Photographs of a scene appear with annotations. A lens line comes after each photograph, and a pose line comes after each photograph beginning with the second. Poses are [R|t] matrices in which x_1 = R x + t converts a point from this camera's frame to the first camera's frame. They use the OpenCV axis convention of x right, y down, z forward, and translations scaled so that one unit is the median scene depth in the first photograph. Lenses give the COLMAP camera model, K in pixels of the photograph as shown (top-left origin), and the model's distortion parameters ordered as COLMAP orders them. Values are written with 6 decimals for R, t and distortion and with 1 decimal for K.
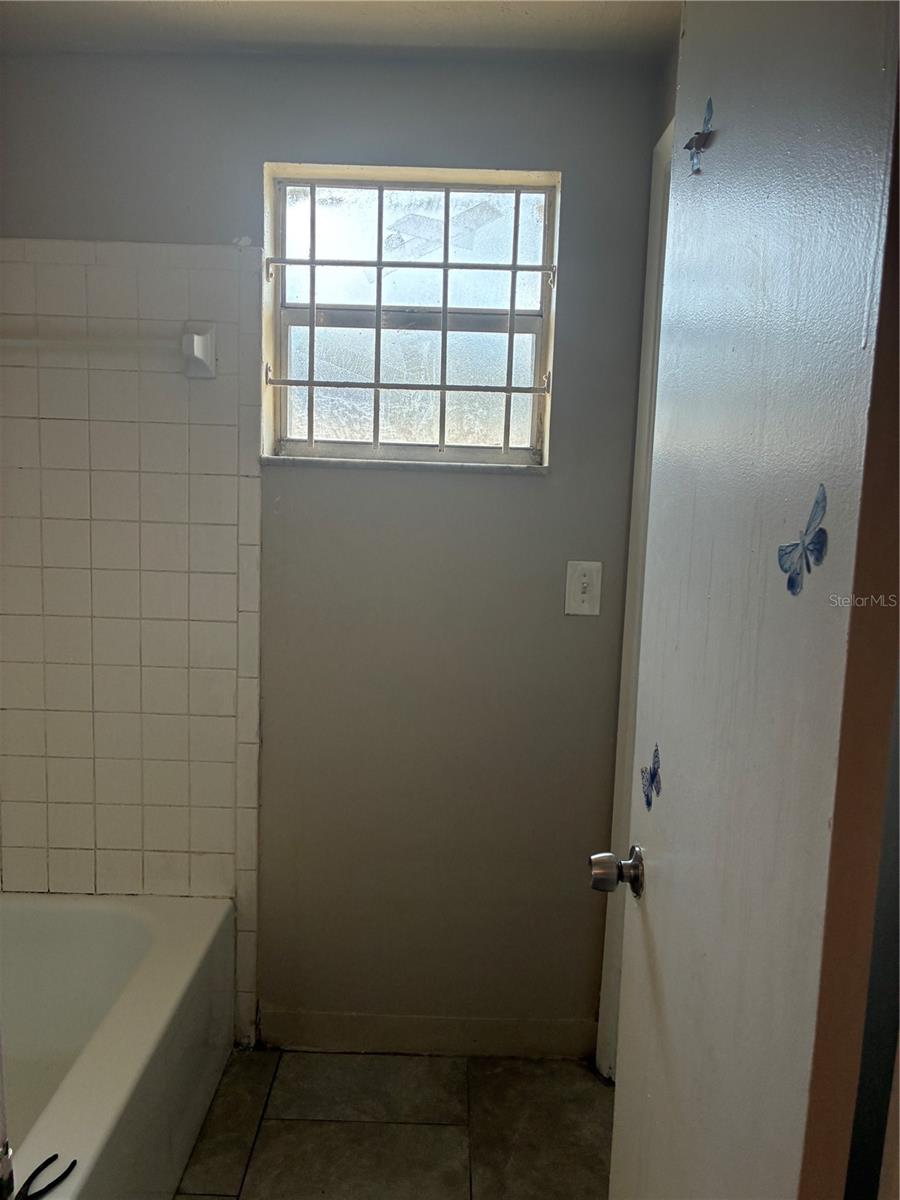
lens RADIAL K [[885.7, 0, 450.0], [0, 885.7, 600.0], [0, 0, 1]] dist [0.001710, -0.002483]
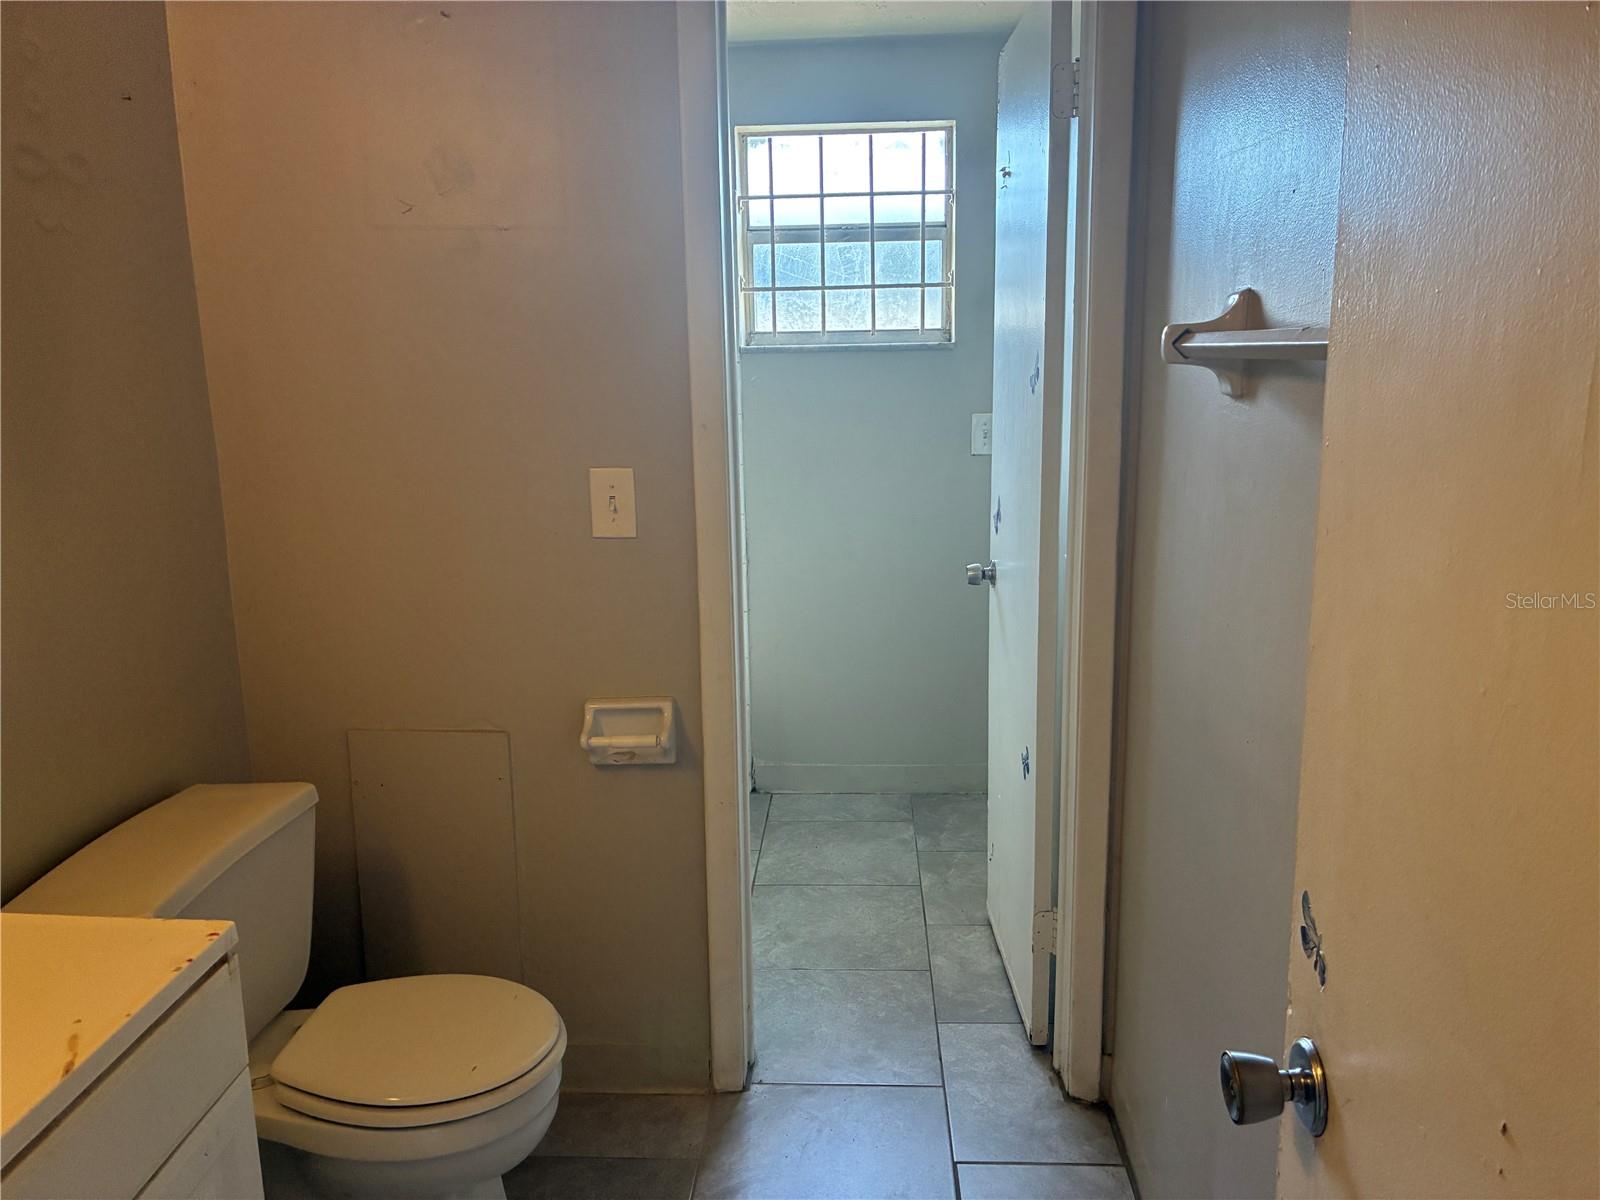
lens RADIAL K [[1234.5, 0, 800.0], [0, 1234.5, 600.0], [0, 0, 1]] dist [0.082454, -0.003663]
pose [[0.997147, -0.040908, -0.063446, -0.017698], [0.045767, 0.995970, 0.077125, 0.077879], [0.060035, -0.079809, 0.995001, -0.881681]]
